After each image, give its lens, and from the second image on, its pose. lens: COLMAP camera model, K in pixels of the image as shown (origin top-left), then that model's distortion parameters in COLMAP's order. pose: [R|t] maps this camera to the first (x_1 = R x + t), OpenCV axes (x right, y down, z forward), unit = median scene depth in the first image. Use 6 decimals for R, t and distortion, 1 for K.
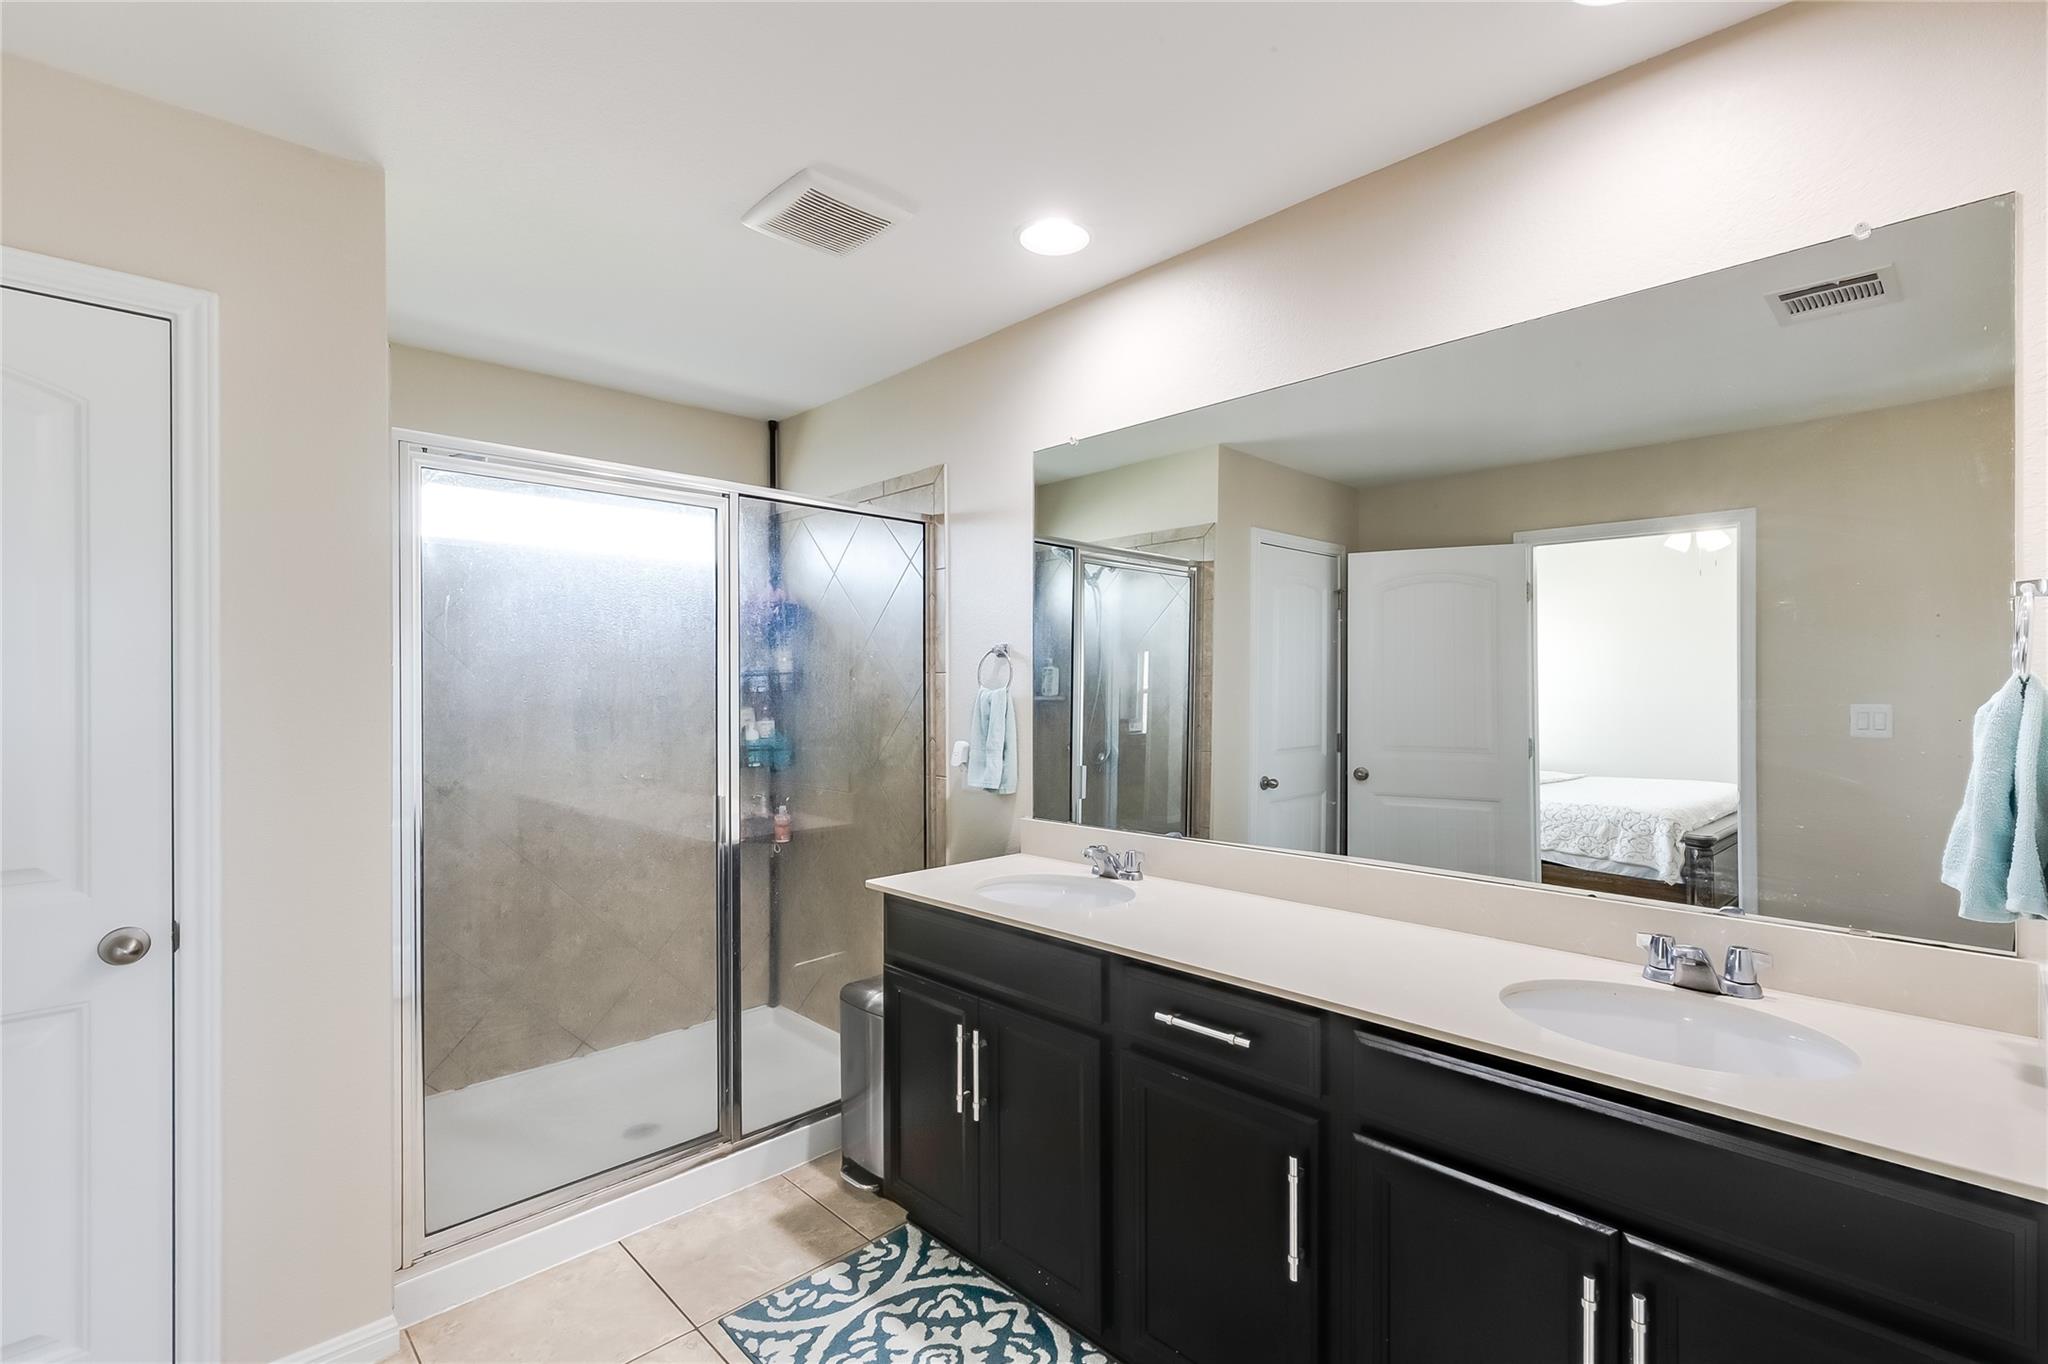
lens RADIAL K [[928.4, 0, 1024.1], [0, 928.4, 686.0], [0, 0, 1]] dist [0.004659, -0.000787]
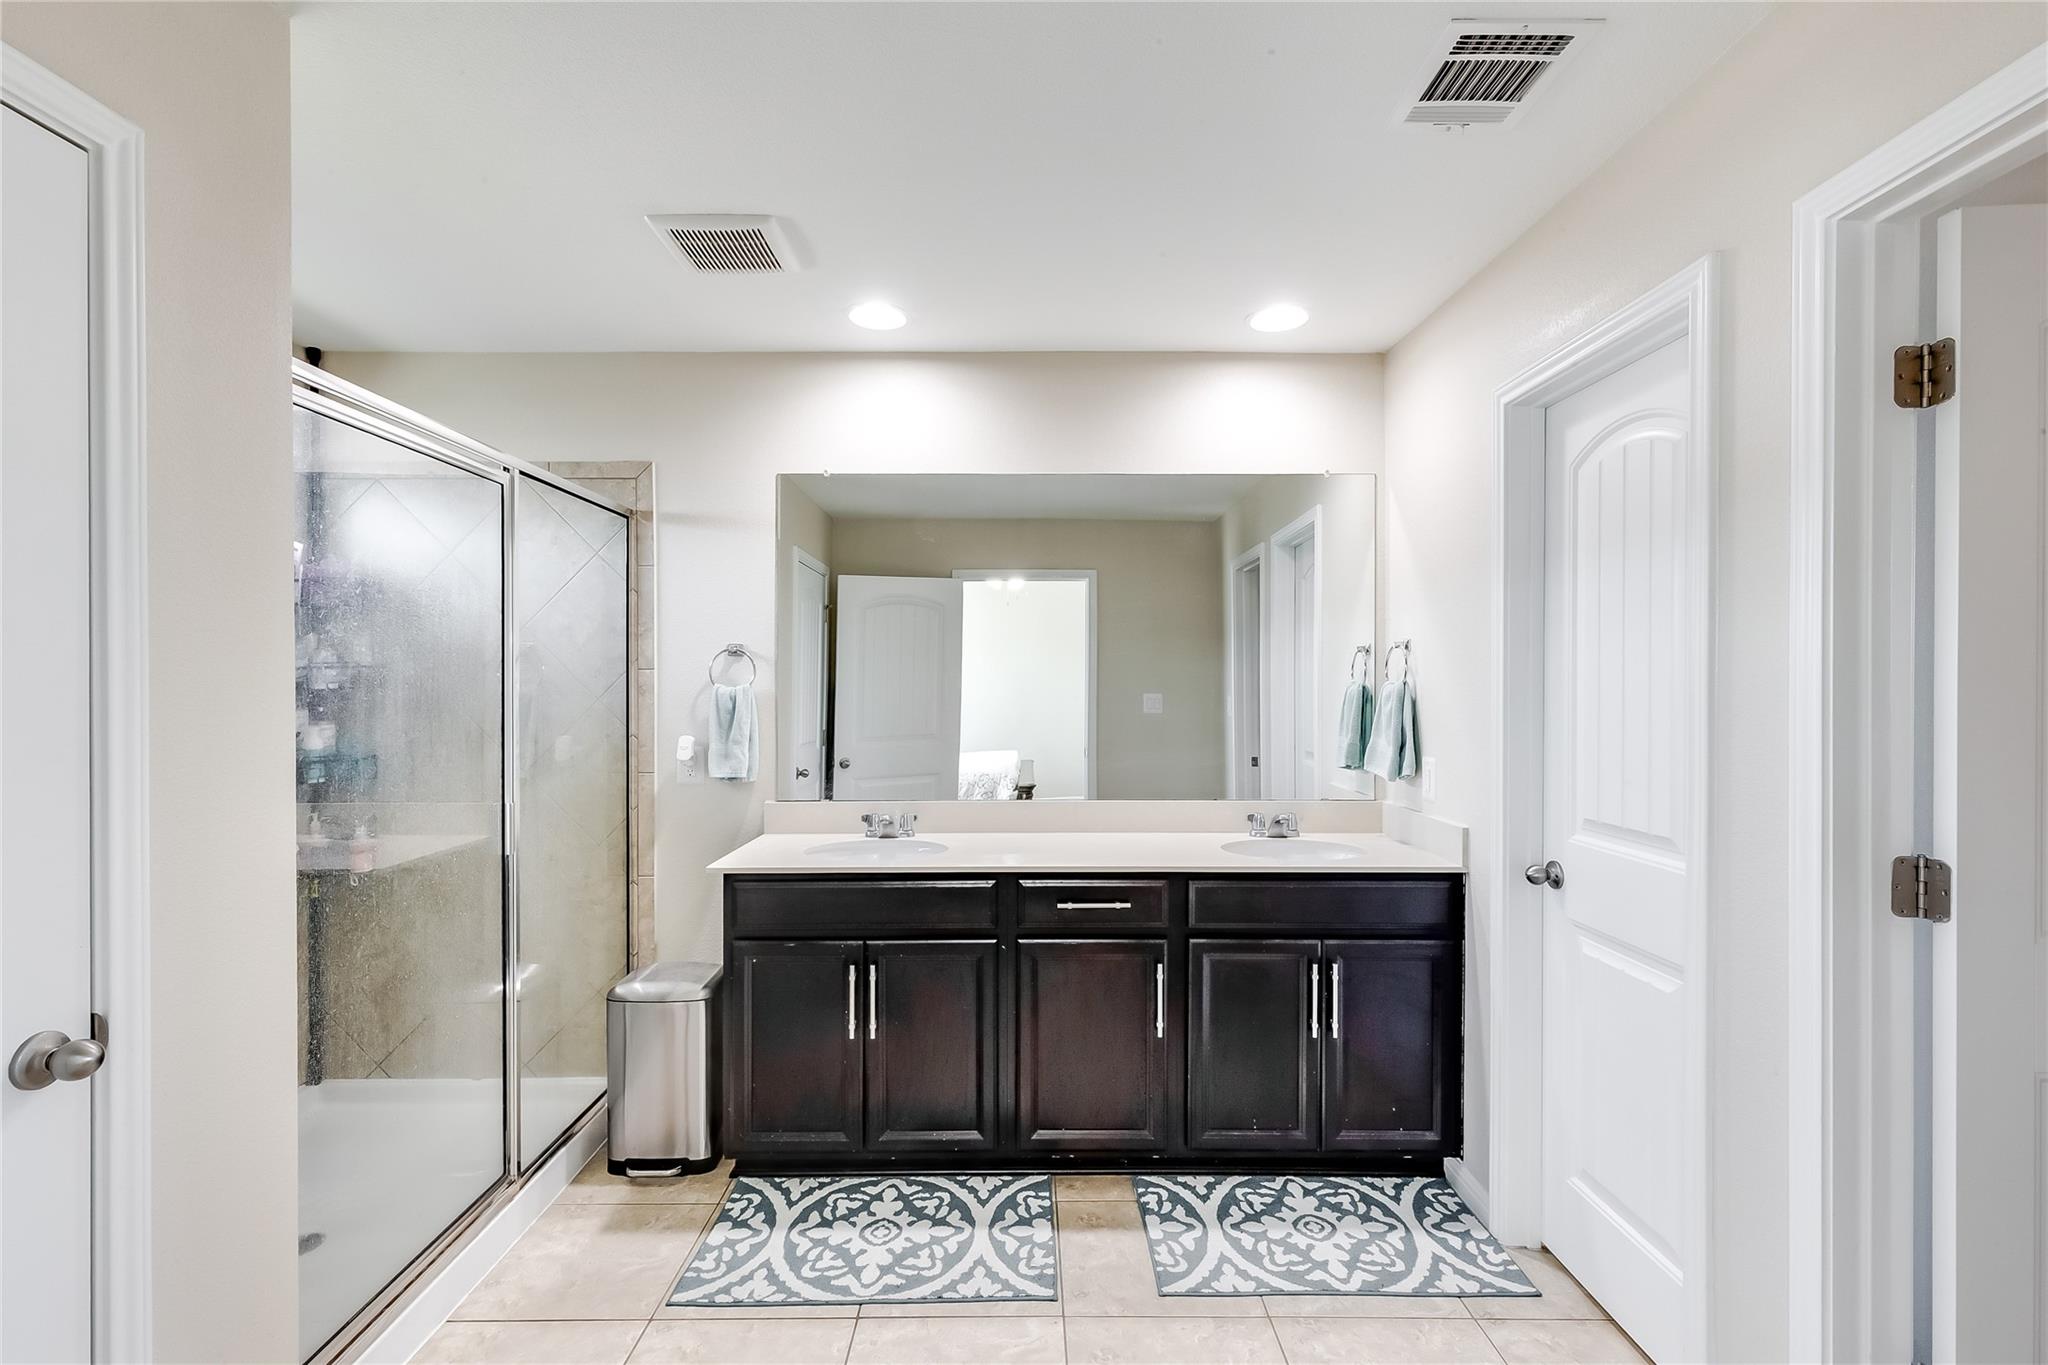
lens RADIAL K [[928.4, 0, 1031.0], [0, 928.4, 686.1], [0, 0, 1]] dist [0.004659, -0.000787]
pose [[0.689689, 0.003207, 0.724098, -0.663171], [-0.003383, 0.999994, -0.001208, 0.004731], [-0.724098, -0.001616, 0.689696, 0.007947]]
